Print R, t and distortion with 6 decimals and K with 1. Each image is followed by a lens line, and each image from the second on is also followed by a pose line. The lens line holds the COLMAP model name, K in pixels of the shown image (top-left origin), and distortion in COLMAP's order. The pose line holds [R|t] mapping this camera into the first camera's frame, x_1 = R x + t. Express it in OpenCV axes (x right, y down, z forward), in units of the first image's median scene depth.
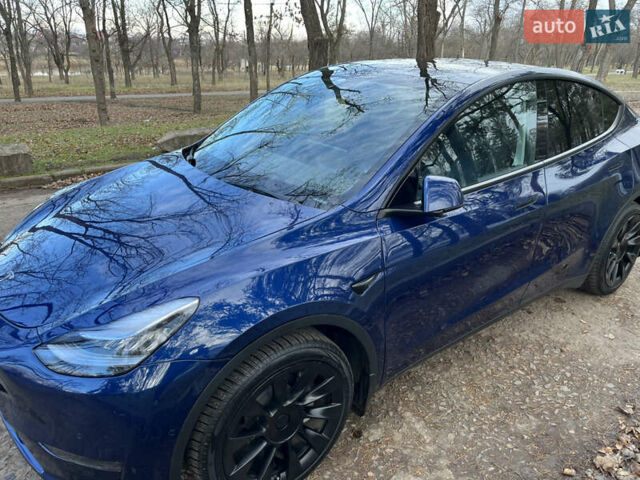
lens RADIAL K [[487.1, 0, 318.4], [0, 487.1, 240.7], [0, 0, 1]] dist [0.032644, -0.058357]
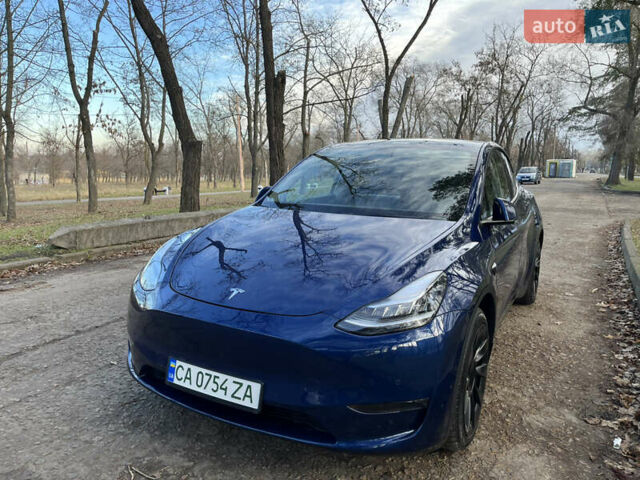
lens RADIAL K [[487.1, 0, 318.9], [0, 487.1, 240.7], [0, 0, 1]] dist [0.032644, -0.058357]
pose [[0.913285, -0.057987, 0.403172, -0.534922], [0.143843, 0.971954, -0.186048, 0.111749], [-0.381076, 0.227909, 0.896013, -0.057339]]
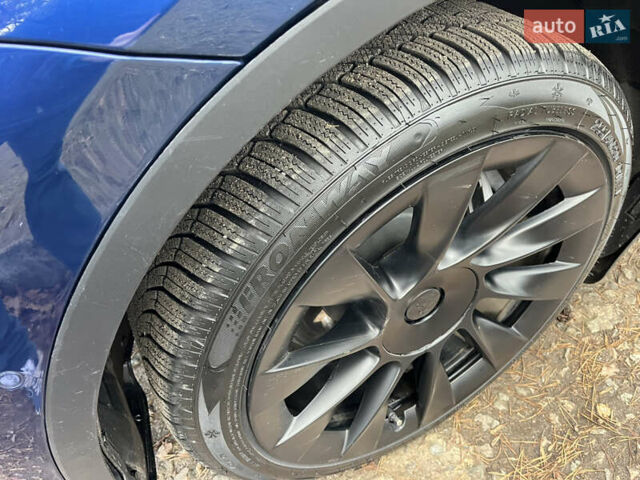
lens RADIAL K [[487.1, 0, 318.1], [0, 487.1, 243.2], [0, 0, 1]] dist [0.032644, -0.058357]
pose [[0.986322, 0.067919, -0.150185, -0.056239], [-0.007404, 0.928494, 0.371274, 0.110760], [0.164663, -0.365084, 0.916297, 0.382019]]
